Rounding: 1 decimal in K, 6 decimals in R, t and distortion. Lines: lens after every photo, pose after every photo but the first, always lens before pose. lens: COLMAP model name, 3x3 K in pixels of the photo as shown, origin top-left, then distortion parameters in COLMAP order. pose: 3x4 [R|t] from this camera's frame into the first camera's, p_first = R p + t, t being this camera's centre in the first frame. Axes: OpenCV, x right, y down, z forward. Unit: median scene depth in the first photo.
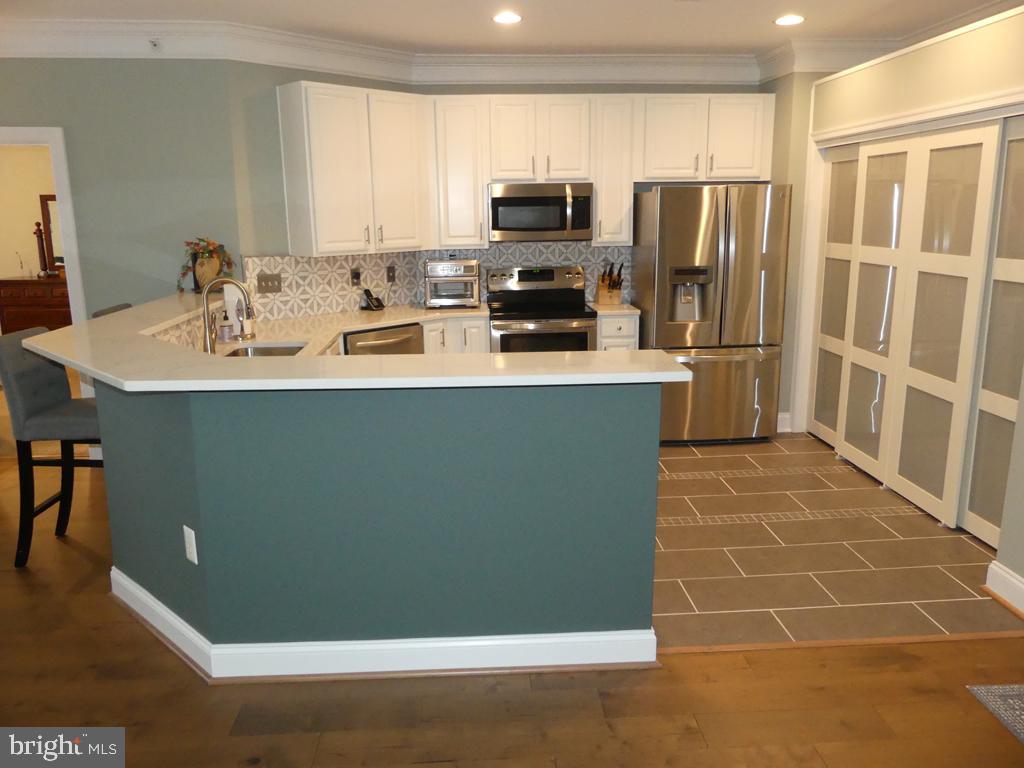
lens RADIAL K [[779.8, 0, 511.9], [0, 779.8, 386.1], [0, 0, 1]] dist [-0.011780, 0.006517]
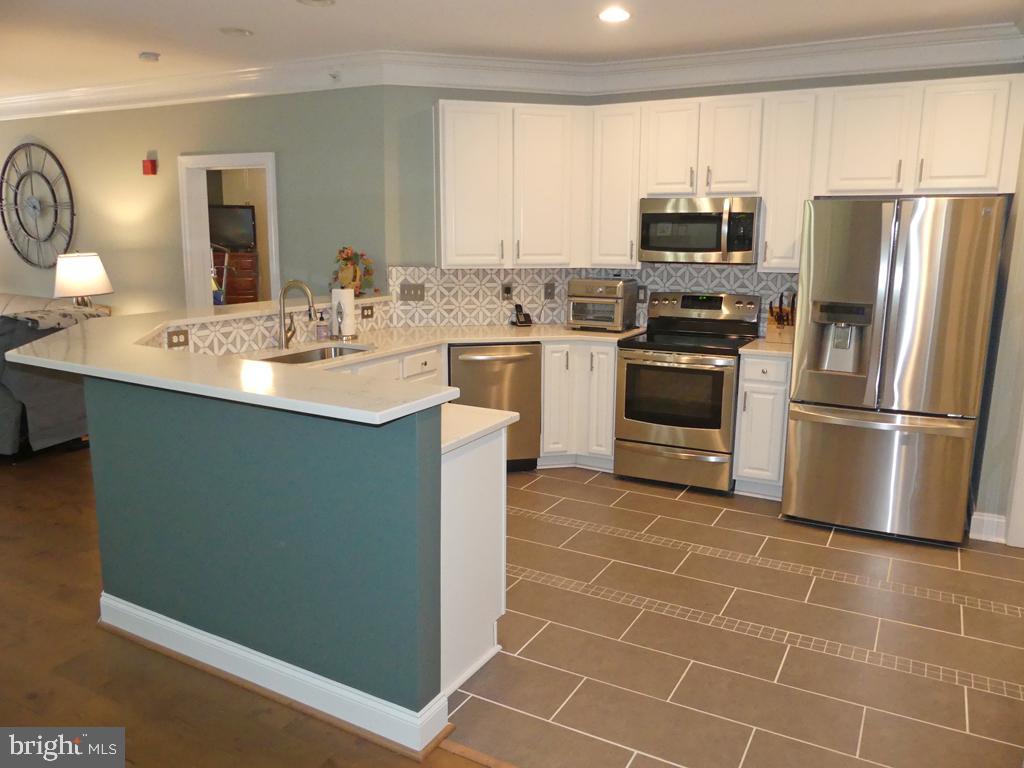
lens RADIAL K [[779.8, 0, 504.0], [0, 779.8, 384.9], [0, 0, 1]] dist [-0.011780, 0.006517]
pose [[0.845717, 0.120798, -0.519780, 0.336090], [-0.133567, 0.990955, 0.012978, -0.034251], [0.516646, 0.058450, 0.854202, 0.153578]]
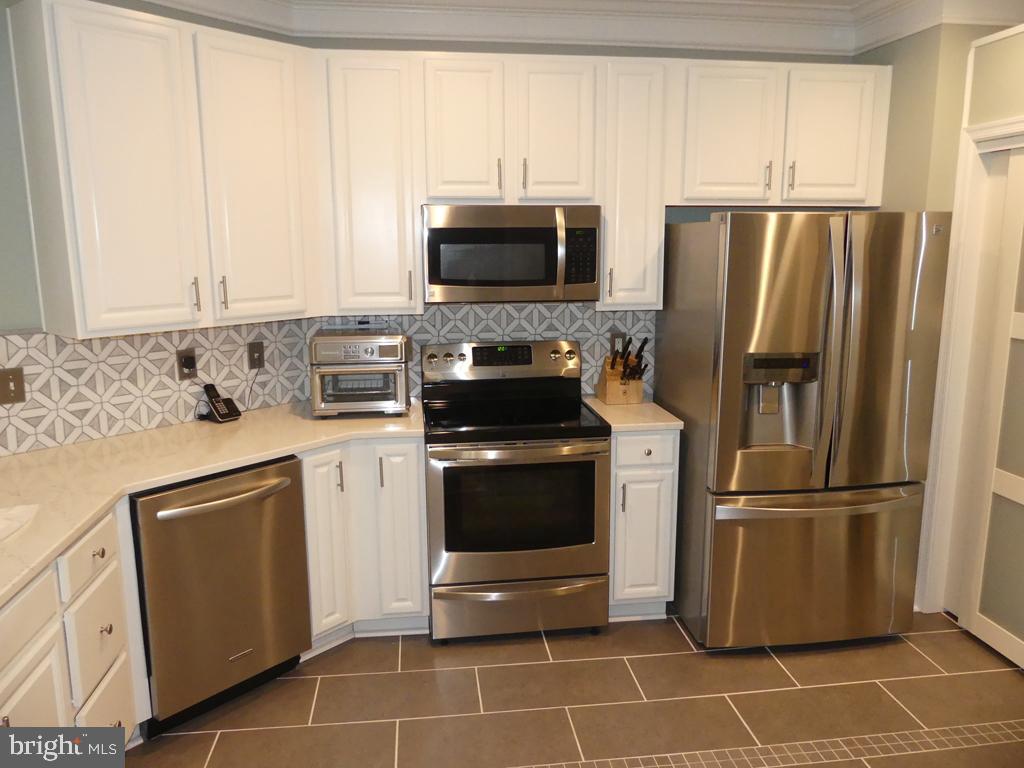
lens RADIAL K [[779.8, 0, 518.9], [0, 779.8, 386.9], [0, 0, 1]] dist [-0.011780, 0.006517]
pose [[0.996727, -0.003541, 0.080764, -0.005908], [0.006392, 0.999364, -0.035070, -0.103822], [-0.080588, 0.035471, 0.996116, 0.424856]]
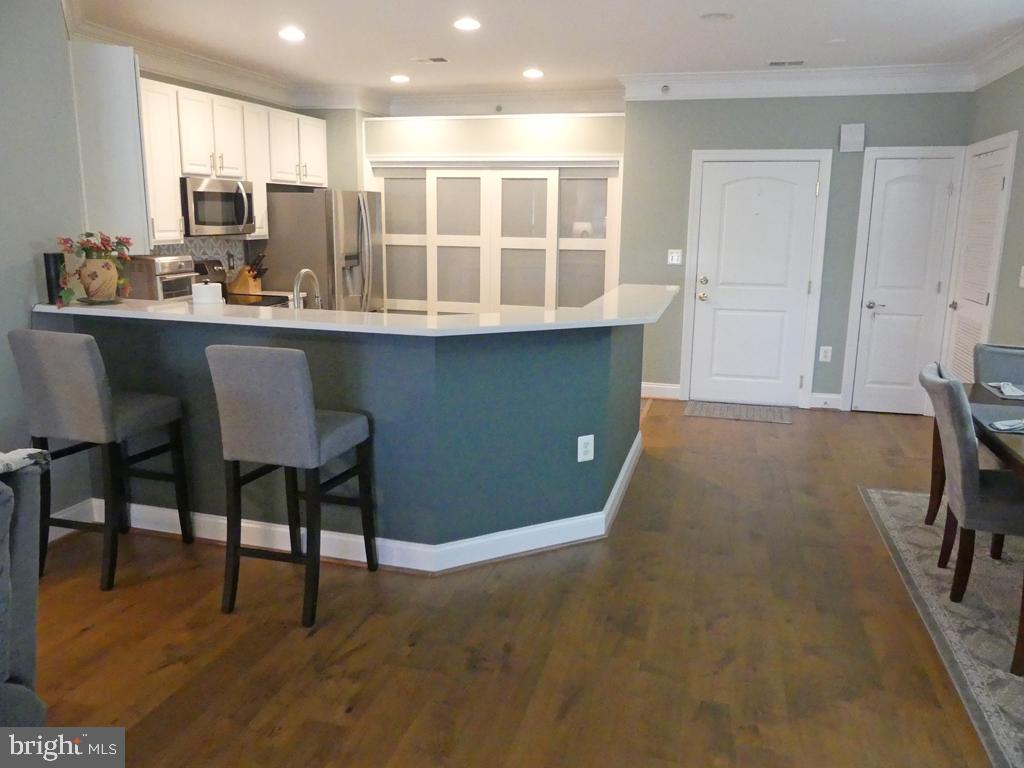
lens RADIAL K [[779.8, 0, 511.5], [0, 779.8, 379.3], [0, 0, 1]] dist [-0.011780, 0.006517]
pose [[0.334363, -0.179028, 0.925284, -0.852413], [0.188855, 0.974605, 0.120326, -0.051680], [-0.923328, 0.134512, 0.359682, 0.302084]]
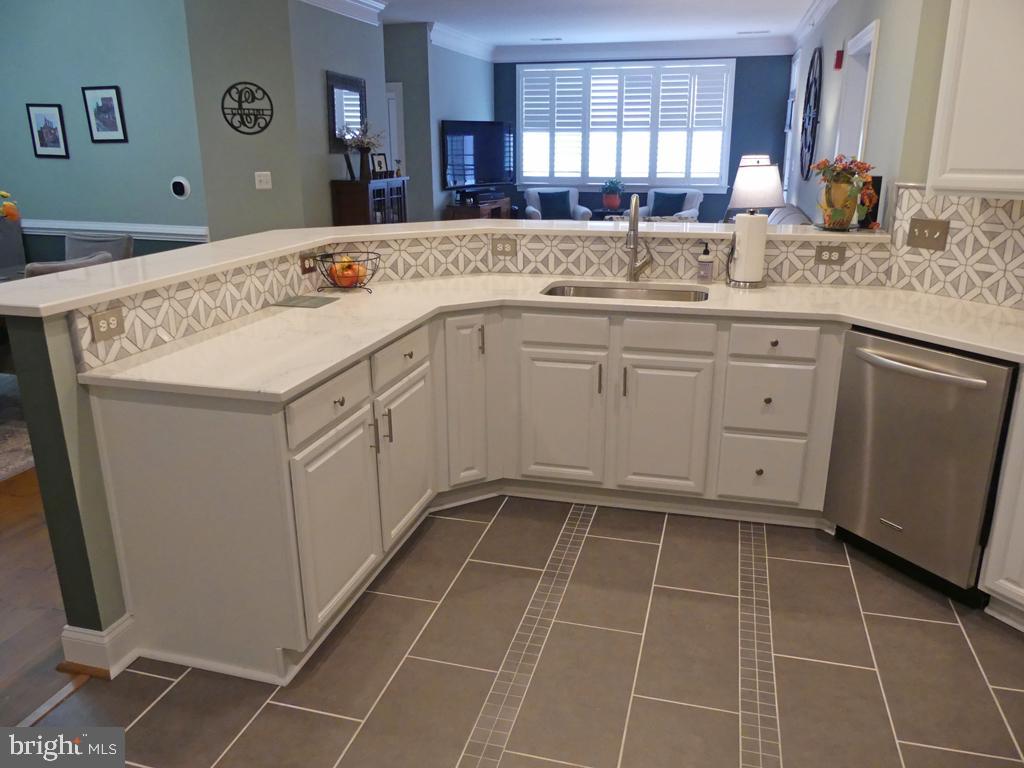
lens RADIAL K [[779.8, 0, 507.6], [0, 779.8, 385.3], [0, 0, 1]] dist [-0.011780, 0.006517]
pose [[-0.320999, 0.288617, -0.902031, 0.370721], [-0.197808, 0.910997, 0.361878, -0.167472], [0.926192, 0.294591, -0.235338, 0.808887]]
